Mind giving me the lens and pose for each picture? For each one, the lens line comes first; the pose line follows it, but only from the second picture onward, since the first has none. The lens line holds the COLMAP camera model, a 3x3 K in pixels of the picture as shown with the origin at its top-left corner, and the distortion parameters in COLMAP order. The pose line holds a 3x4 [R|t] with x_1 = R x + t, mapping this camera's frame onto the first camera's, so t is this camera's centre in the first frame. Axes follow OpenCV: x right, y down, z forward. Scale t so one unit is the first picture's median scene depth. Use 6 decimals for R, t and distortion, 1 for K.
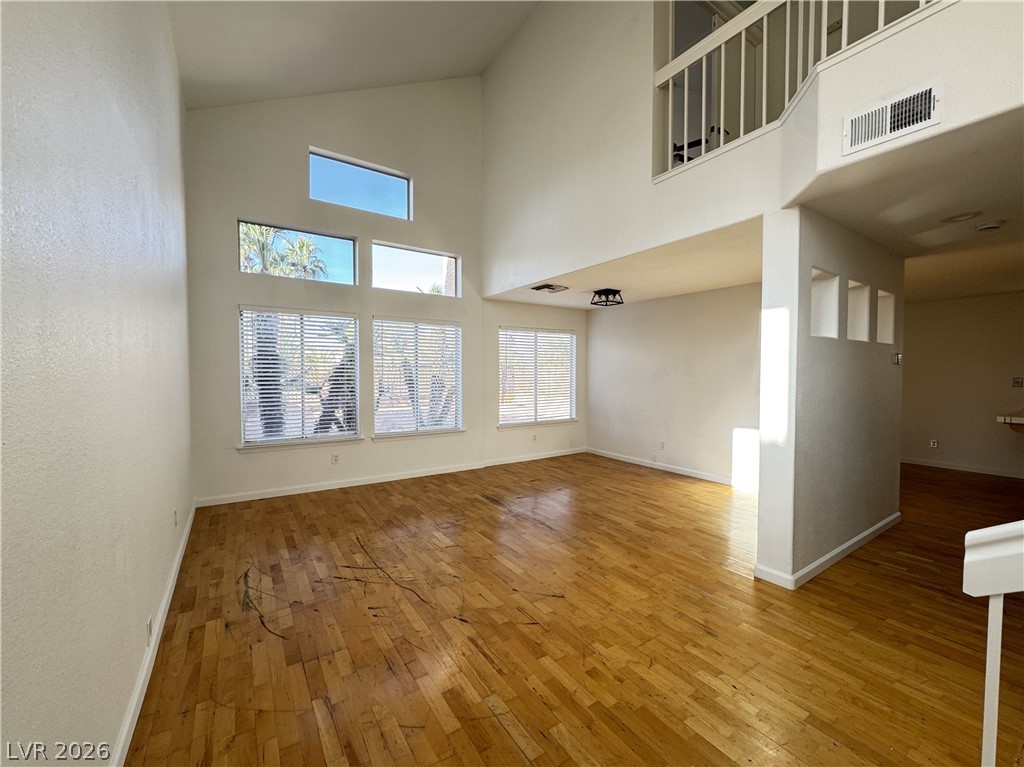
lens RADIAL K [[408.9, 0, 512.0], [0, 408.9, 383.5], [0, 0, 1]] dist [-0.002131, 0.000058]
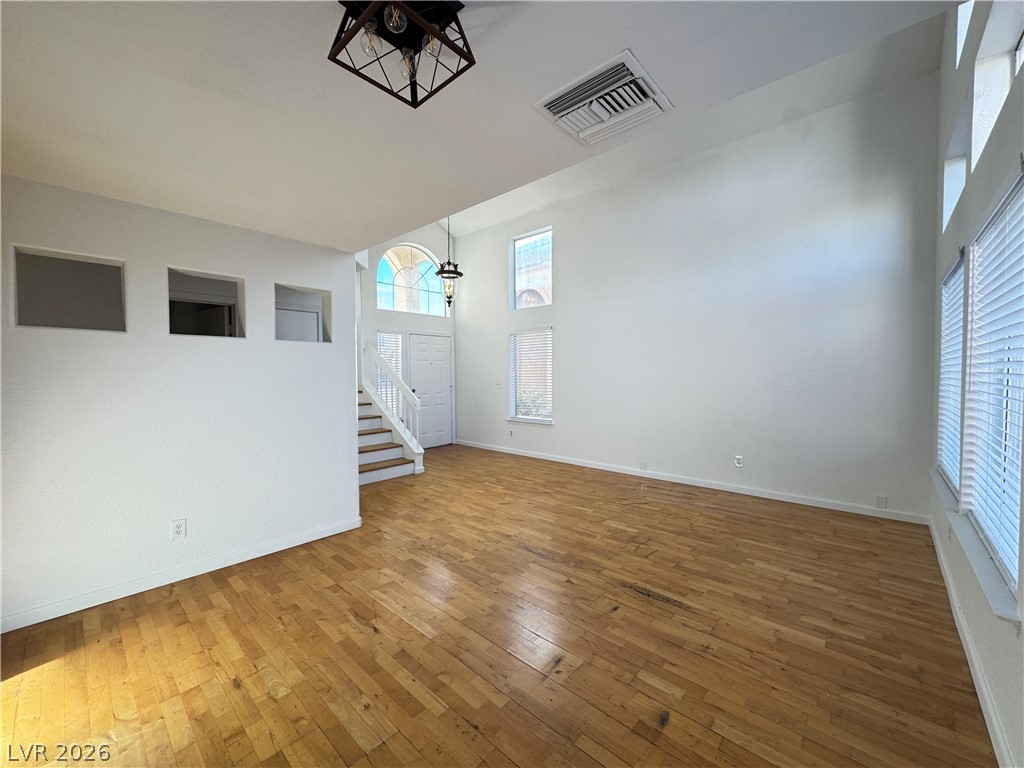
lens RADIAL K [[408.9, 0, 512.0], [0, 408.9, 384.0], [0, 0, 1]] dist [-0.002131, 0.000058]
pose [[-0.968834, 0.012760, -0.247381, 0.348843], [-0.001305, 0.998396, 0.056610, -0.051324], [0.247707, 0.055169, -0.967263, 1.869357]]
